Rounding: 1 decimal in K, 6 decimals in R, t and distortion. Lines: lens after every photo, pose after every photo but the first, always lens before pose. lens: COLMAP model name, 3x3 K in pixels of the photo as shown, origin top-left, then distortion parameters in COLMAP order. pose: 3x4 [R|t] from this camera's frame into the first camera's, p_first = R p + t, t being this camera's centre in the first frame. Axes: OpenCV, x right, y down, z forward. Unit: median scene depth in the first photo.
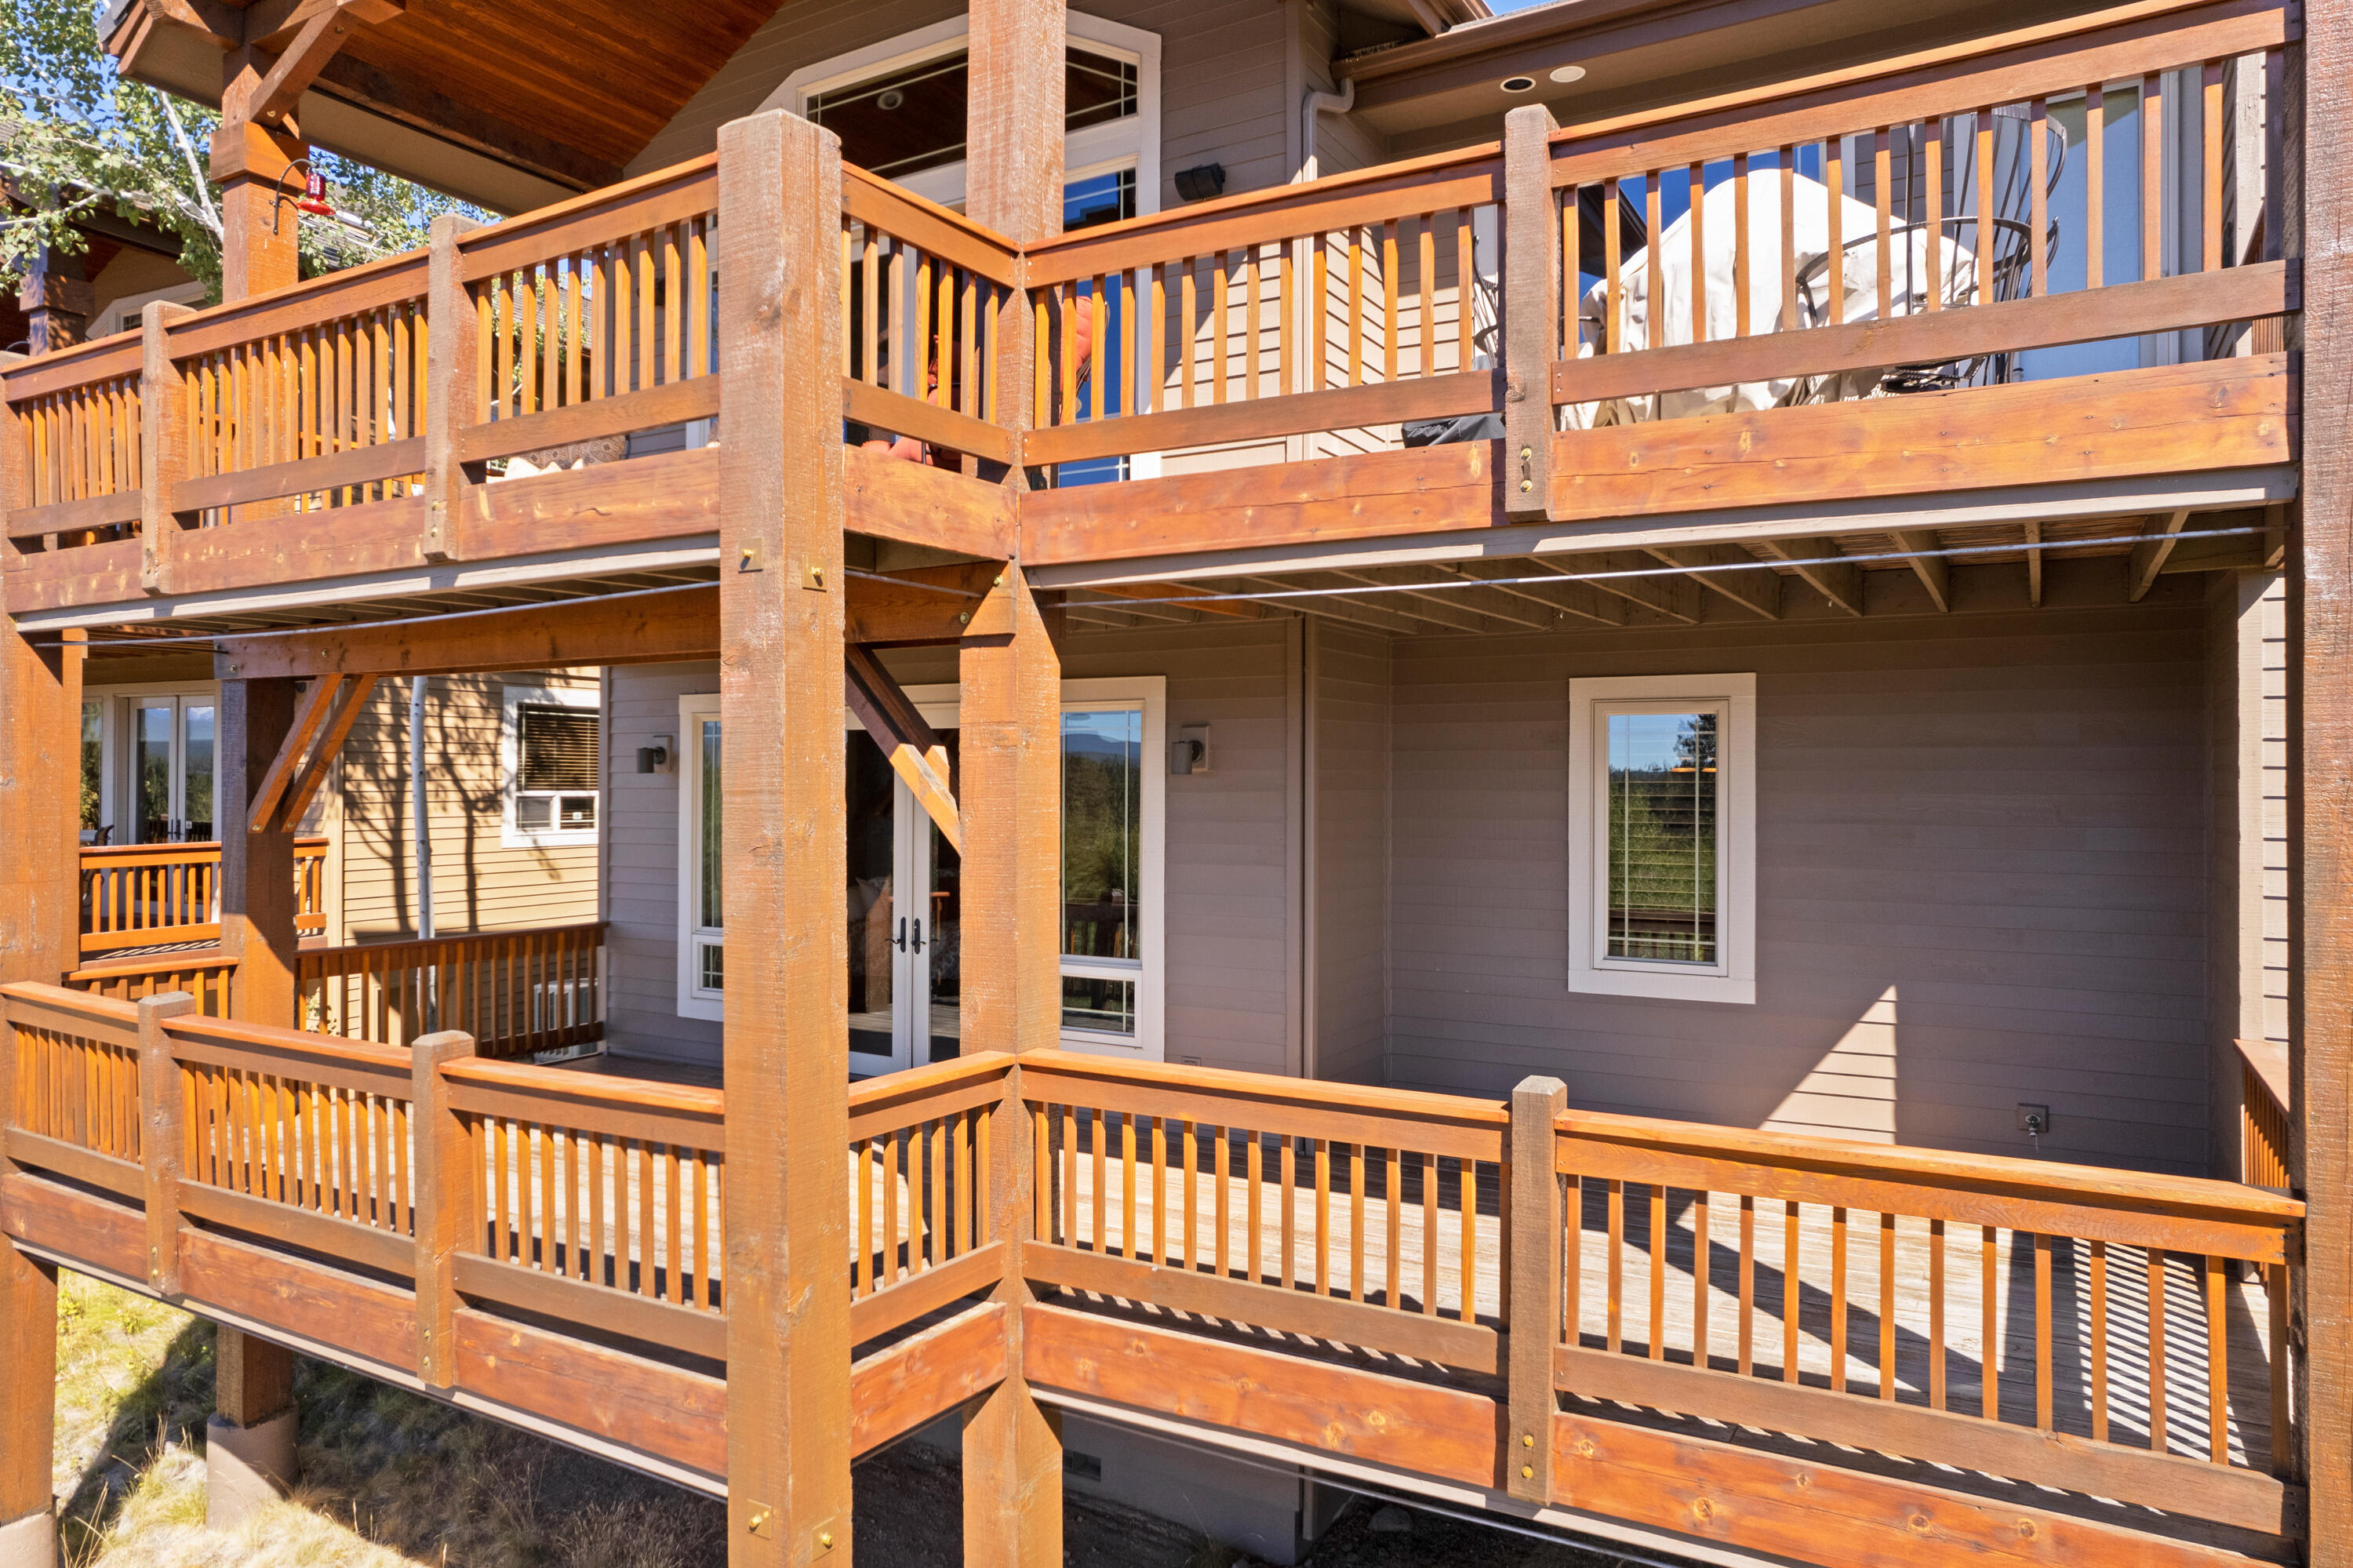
lens RADIAL K [[1481.9, 0, 1177.2], [0, 1481.9, 769.8], [0, 0, 1]] dist [-0.054189, 0.028700]
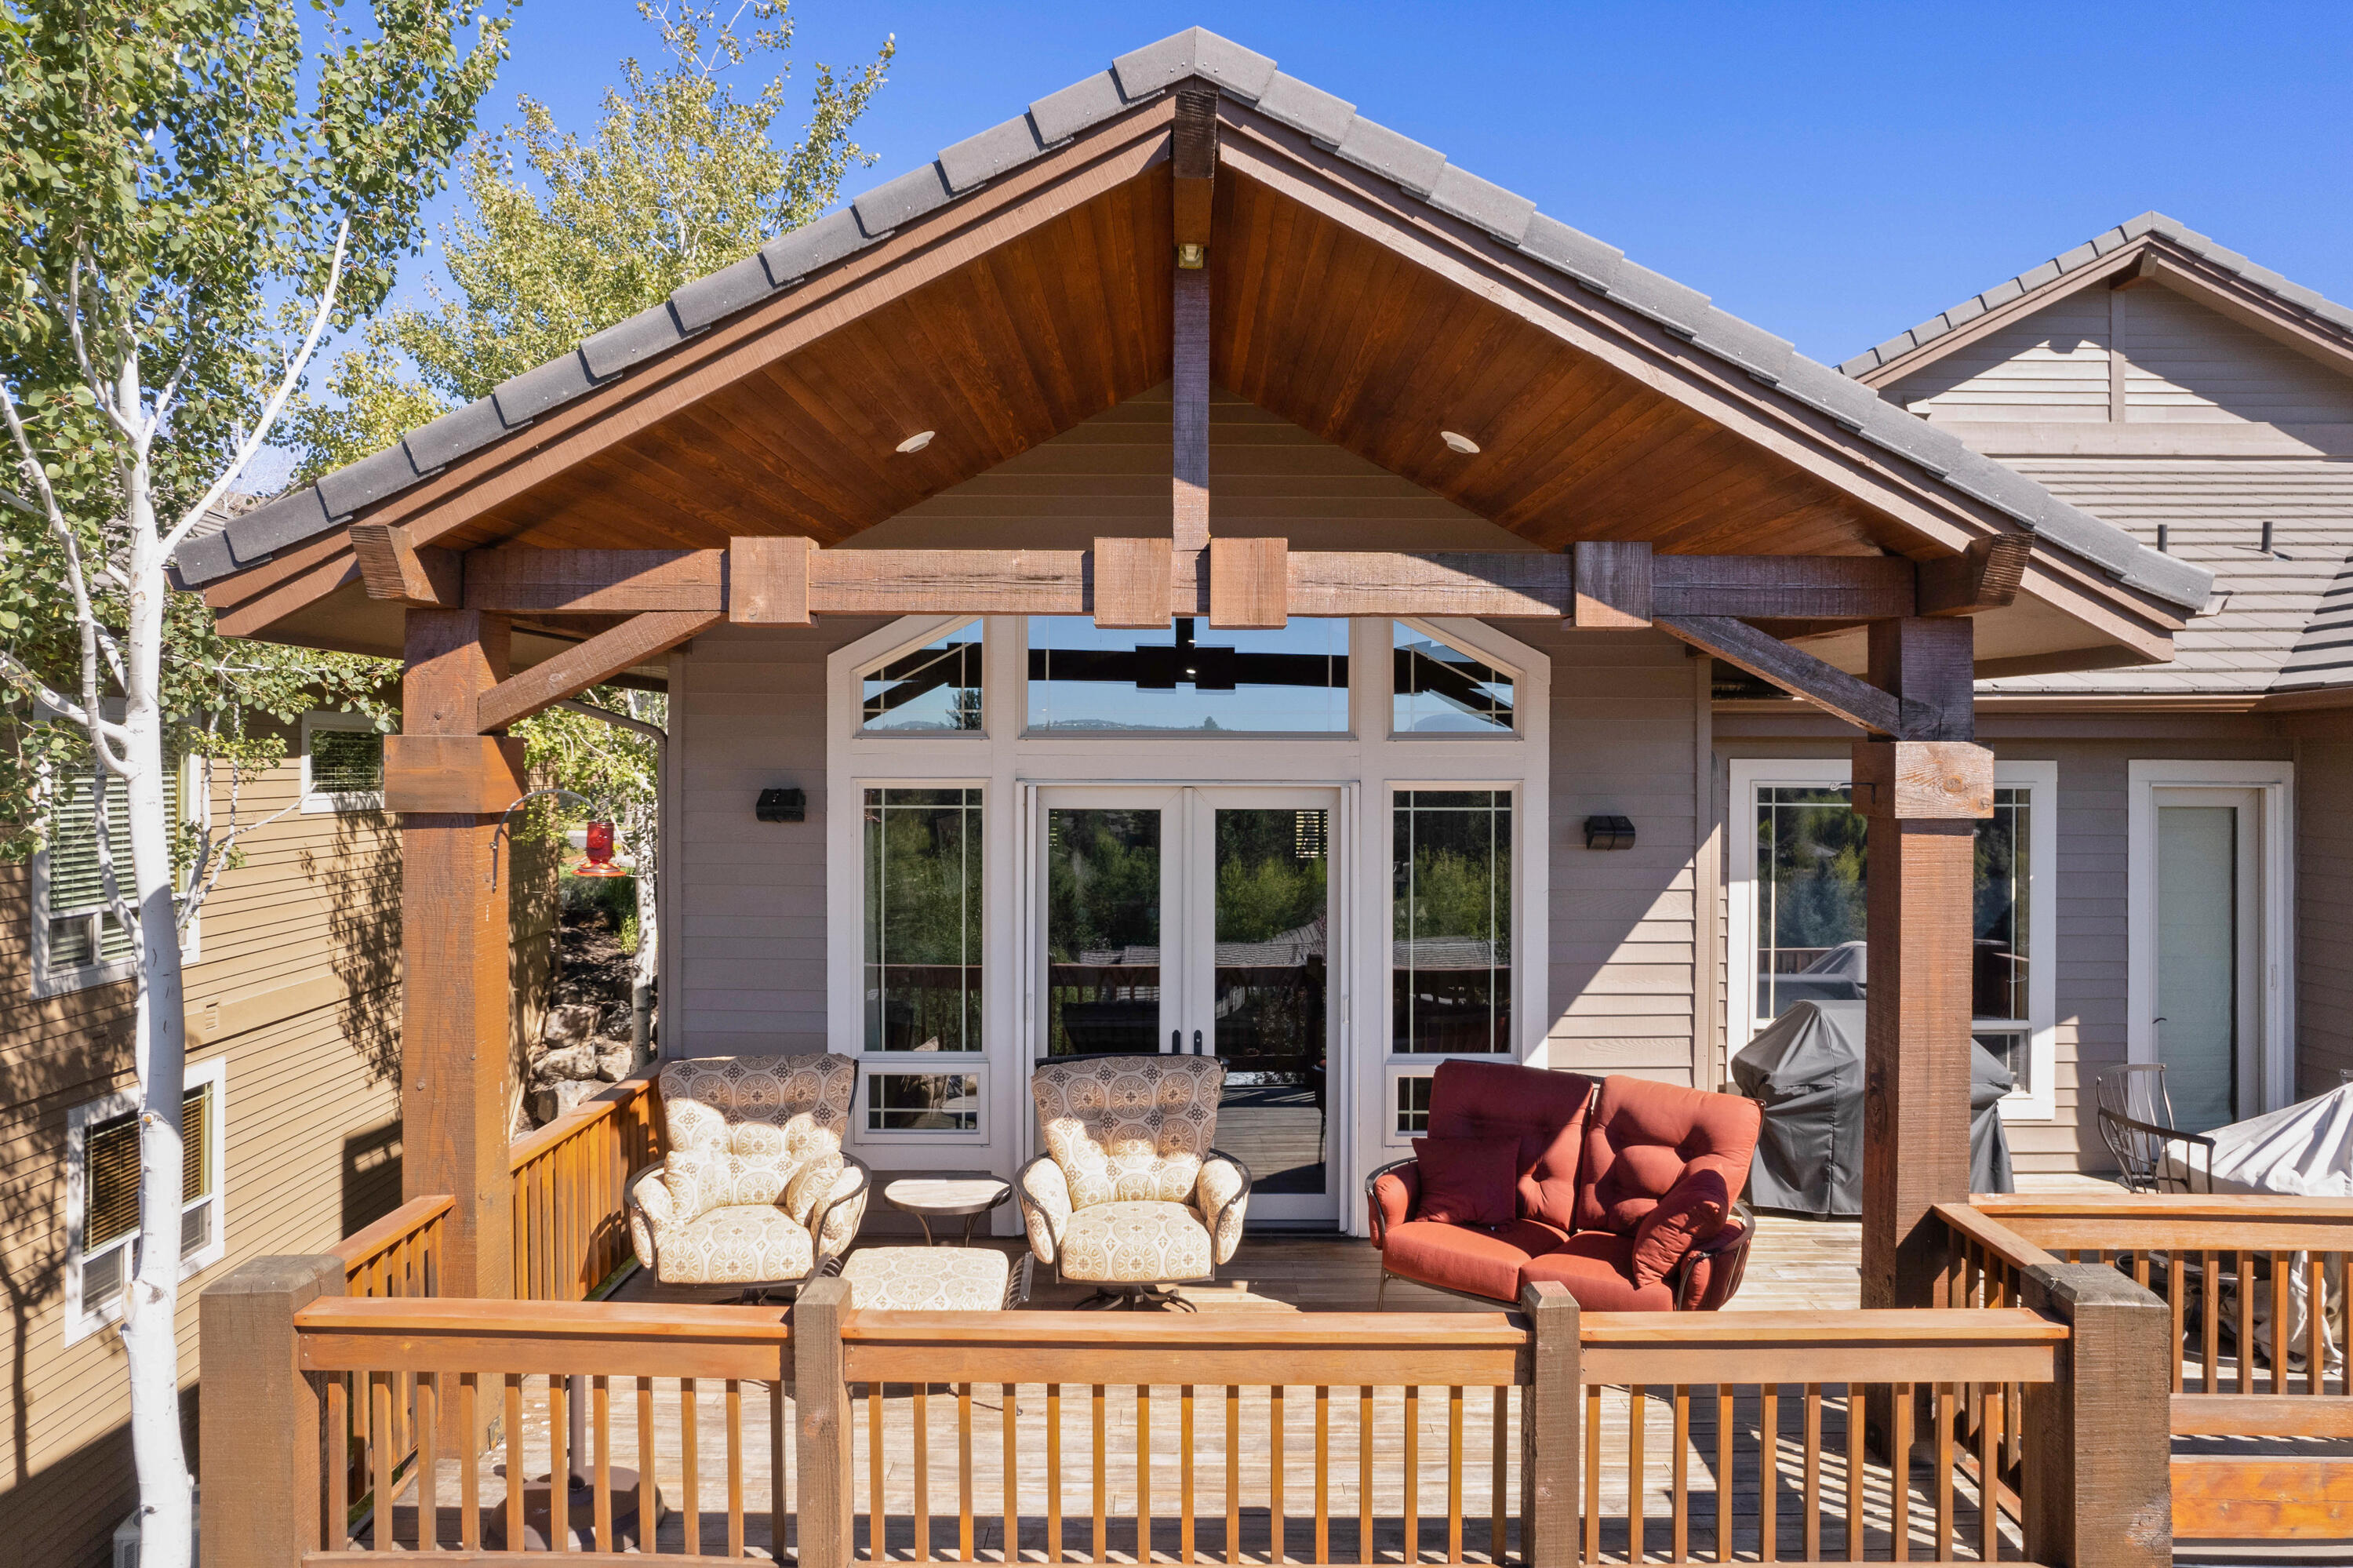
lens RADIAL K [[1481.9, 0, 1179.9], [0, 1481.9, 763.0], [0, 0, 1]] dist [-0.054189, 0.028700]
pose [[0.864714, 0.002941, 0.502256, -0.703113], [-0.001182, 0.999992, -0.003822, -0.439297], [-0.502263, 0.002712, 0.864710, 0.295600]]
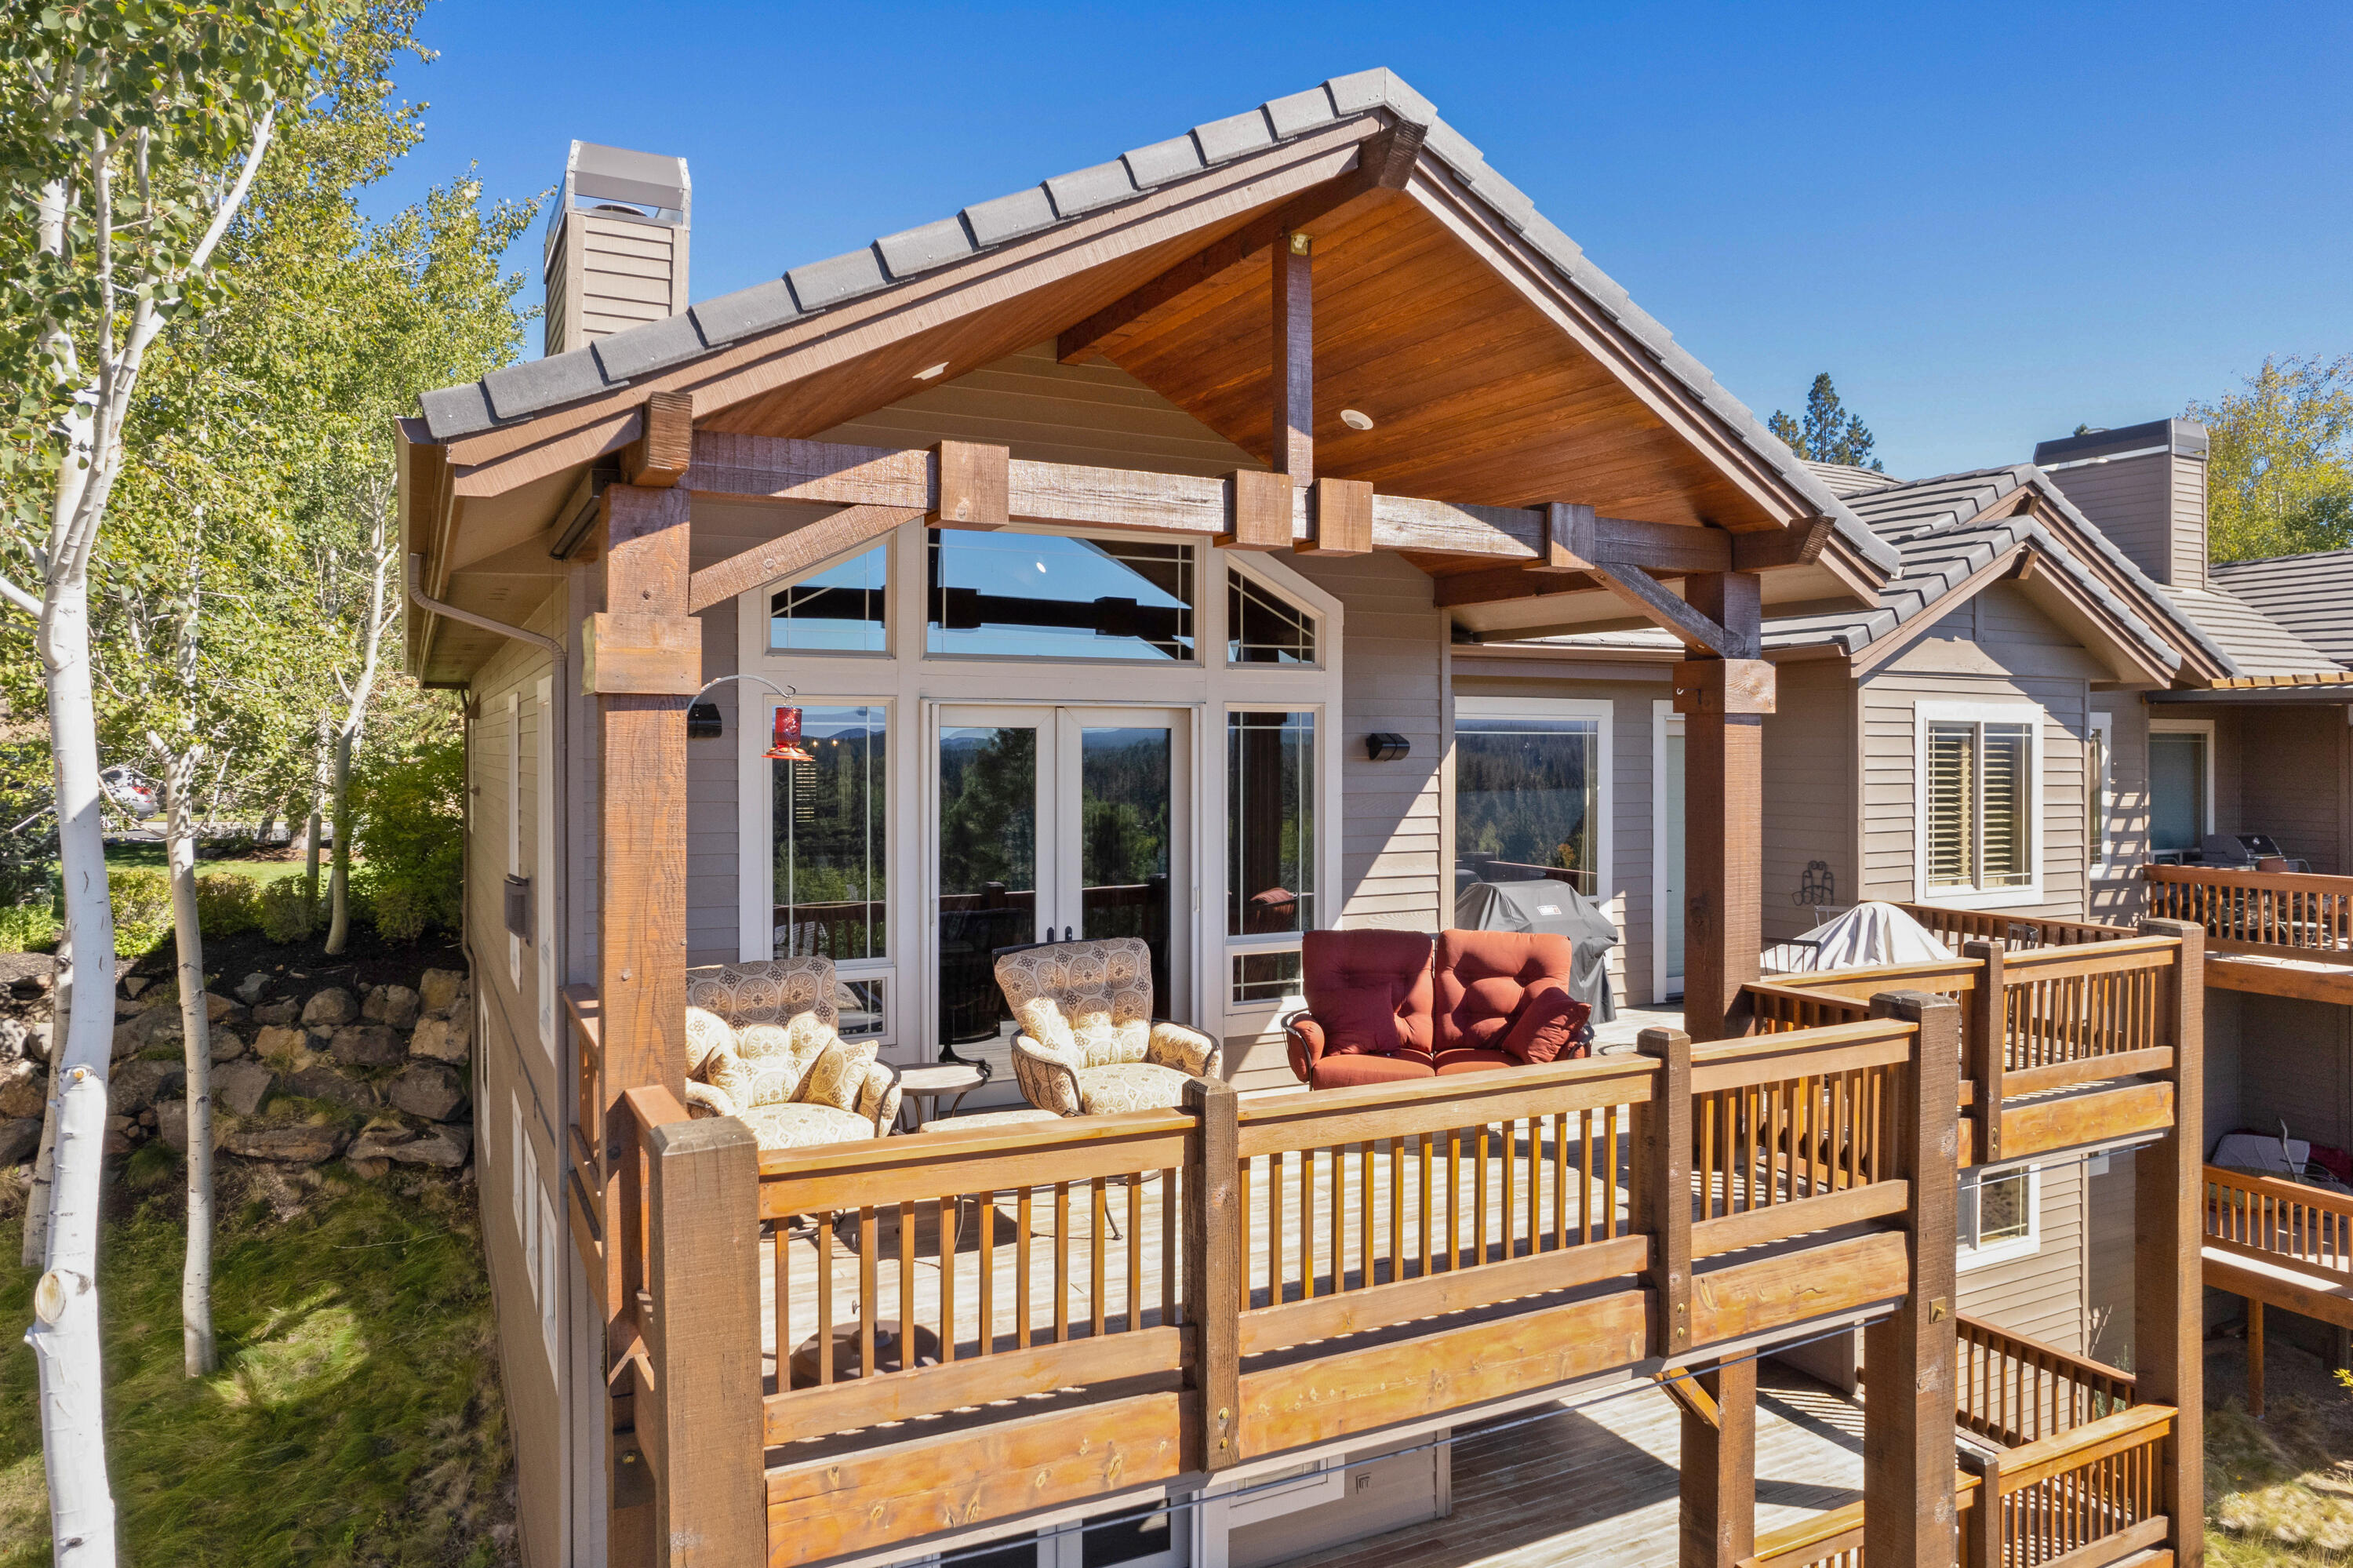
lens RADIAL K [[1481.9, 0, 1140.5], [0, 1481.9, 756.2], [0, 0, 1]] dist [-0.054189, 0.028700]
pose [[0.550757, -0.002239, 0.834663, -1.081238], [0.002279, 0.999997, 0.001179, -0.392206], [-0.834663, 0.001252, 0.550760, 0.494476]]
